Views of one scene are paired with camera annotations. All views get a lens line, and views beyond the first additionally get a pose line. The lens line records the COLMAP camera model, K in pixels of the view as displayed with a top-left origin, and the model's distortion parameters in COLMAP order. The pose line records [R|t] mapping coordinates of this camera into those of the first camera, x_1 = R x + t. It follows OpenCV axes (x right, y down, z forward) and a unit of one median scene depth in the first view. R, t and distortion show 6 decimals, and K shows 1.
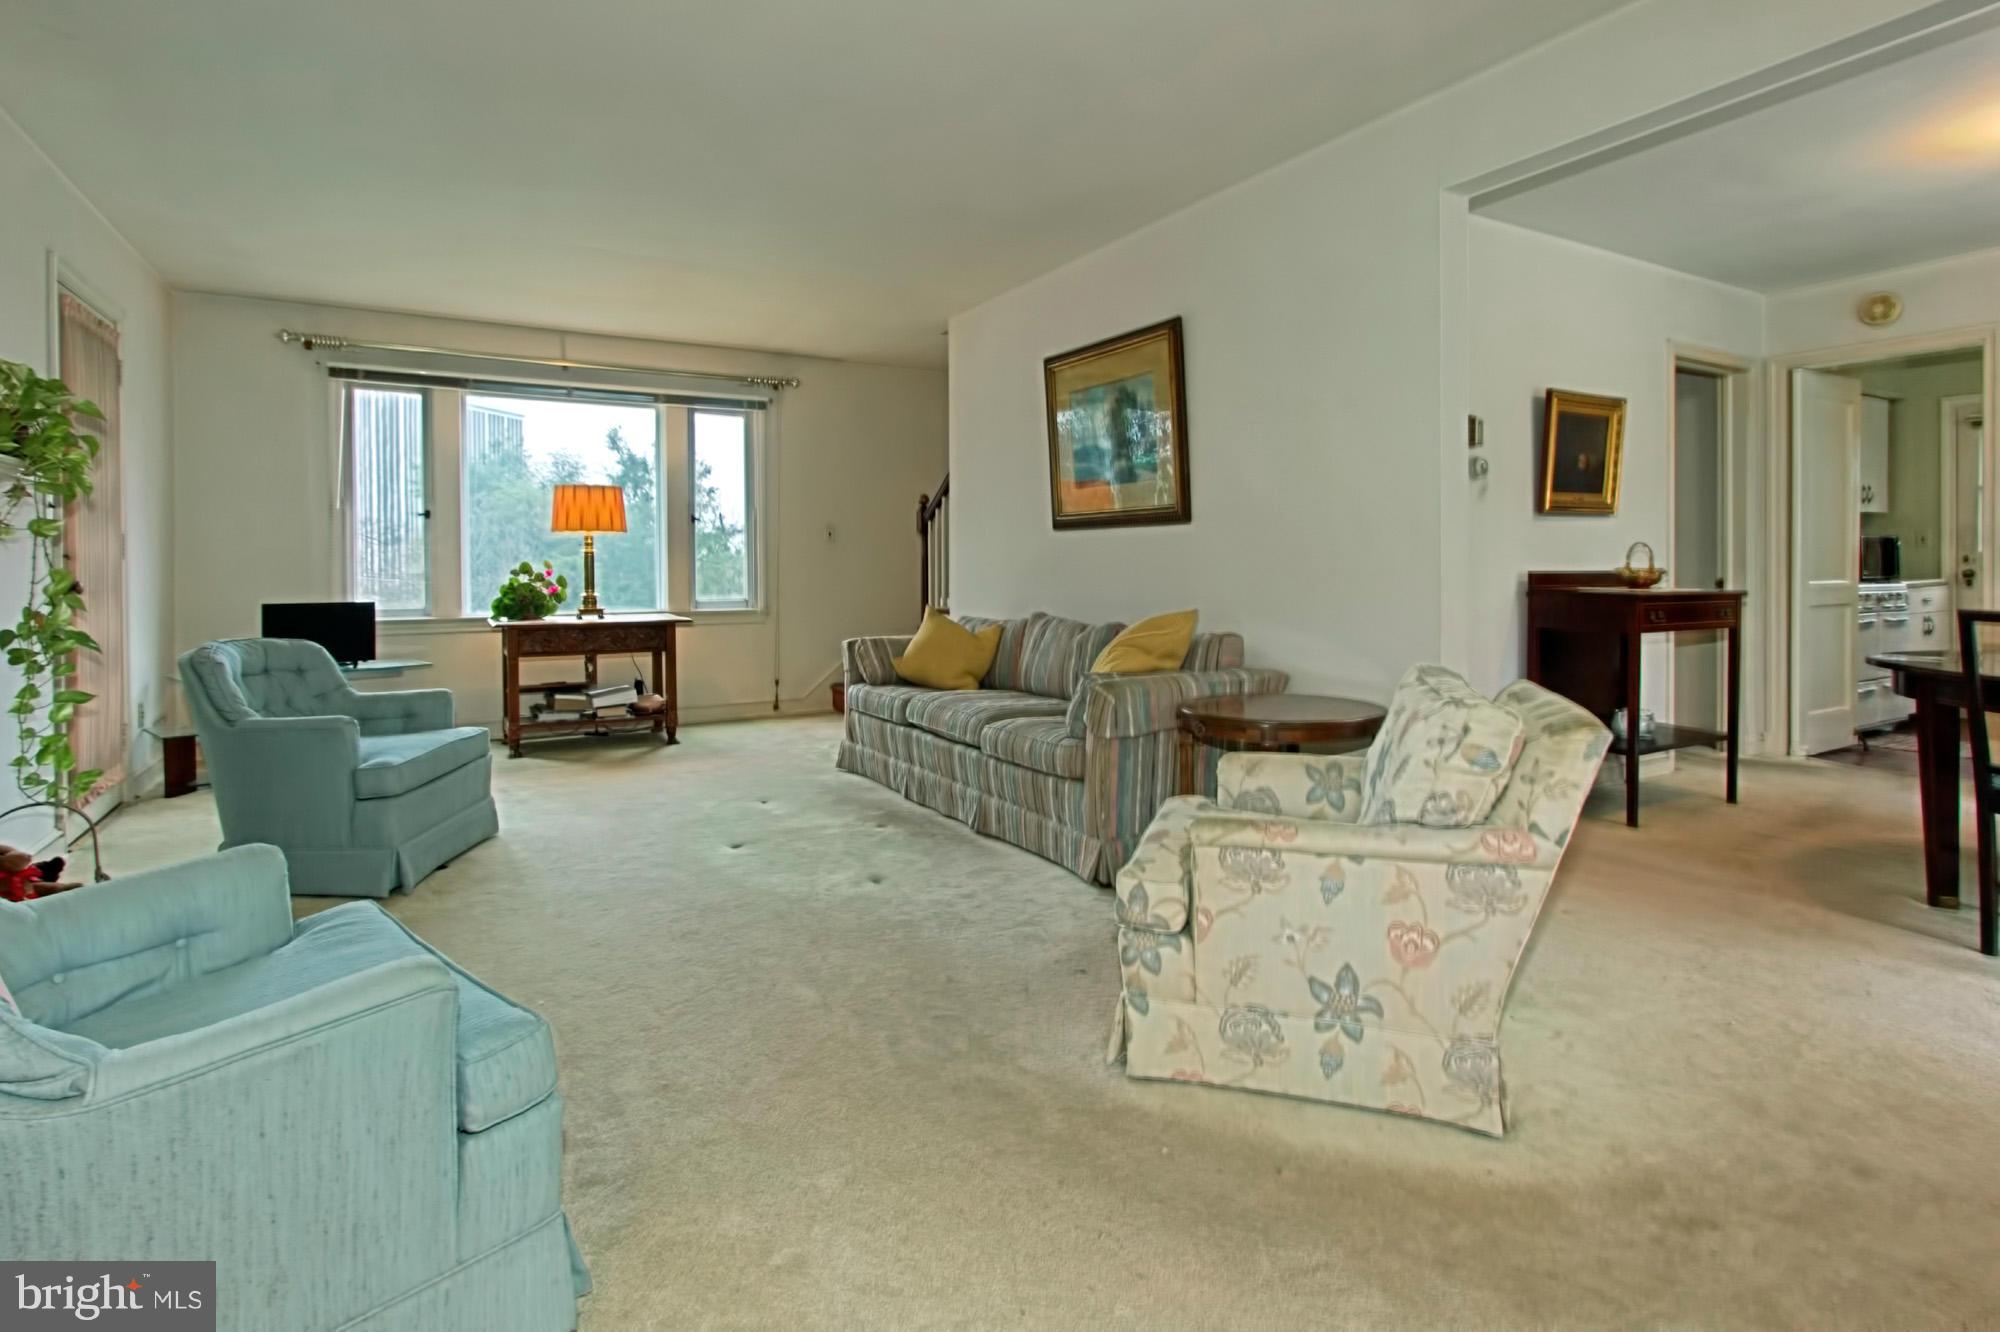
lens RADIAL K [[954.6, 0, 993.9], [0, 954.6, 553.2], [0, 0, 1]] dist [-0.014460, 0.015898]
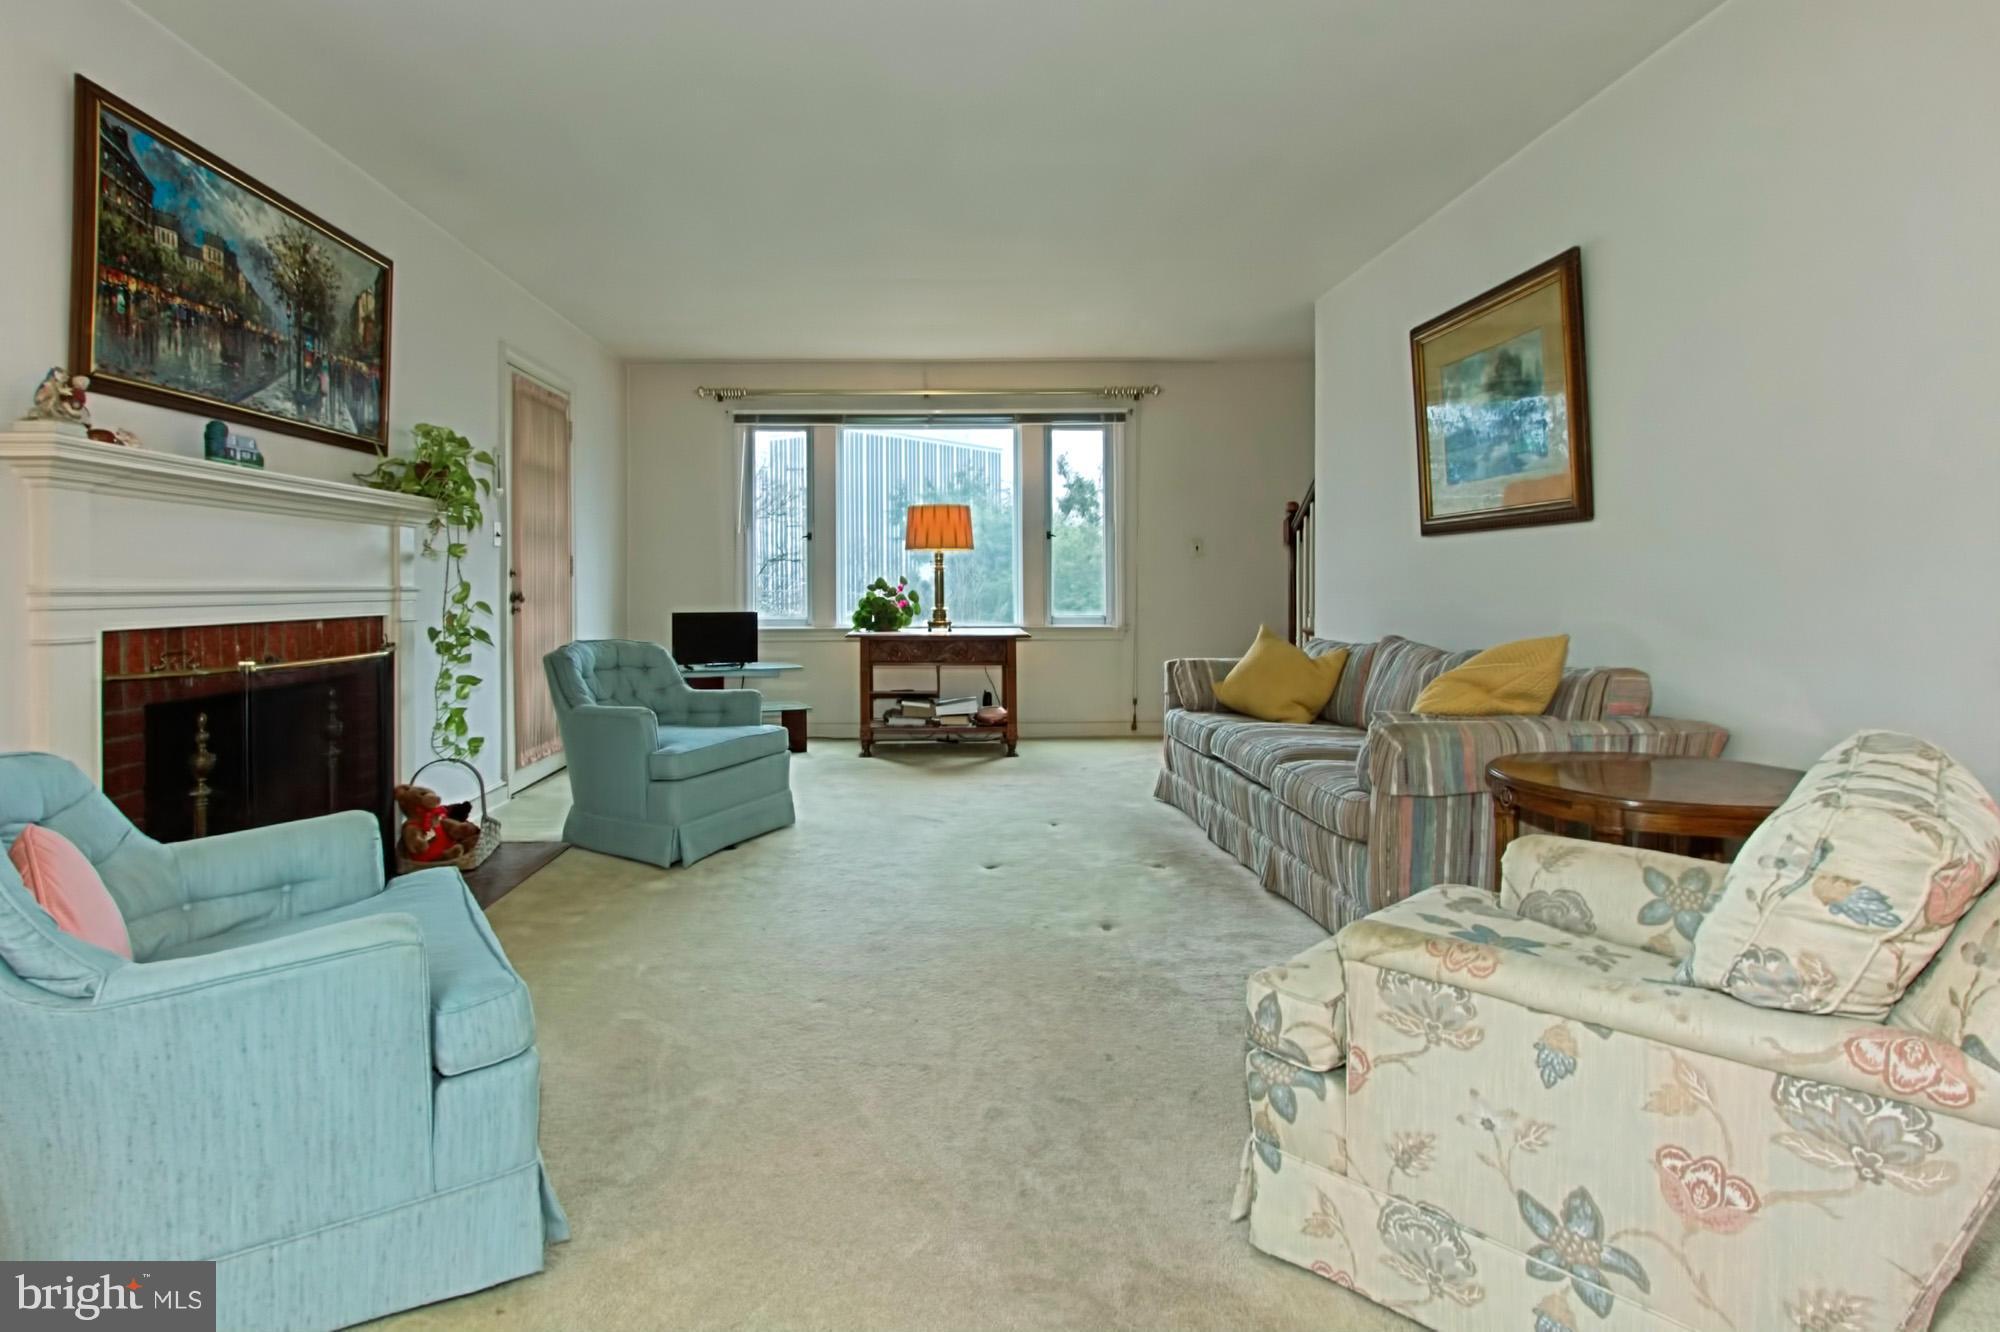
lens RADIAL K [[945.5, 0, 1032.5], [0, 945.5, 581.7], [0, 0, 1]] dist [0.003814, 0.000960]
pose [[0.876003, -0.004042, -0.482288, 0.199379], [0.008276, 0.999944, 0.006651, 0.008379], [0.482234, -0.009818, 0.875988, 0.147991]]
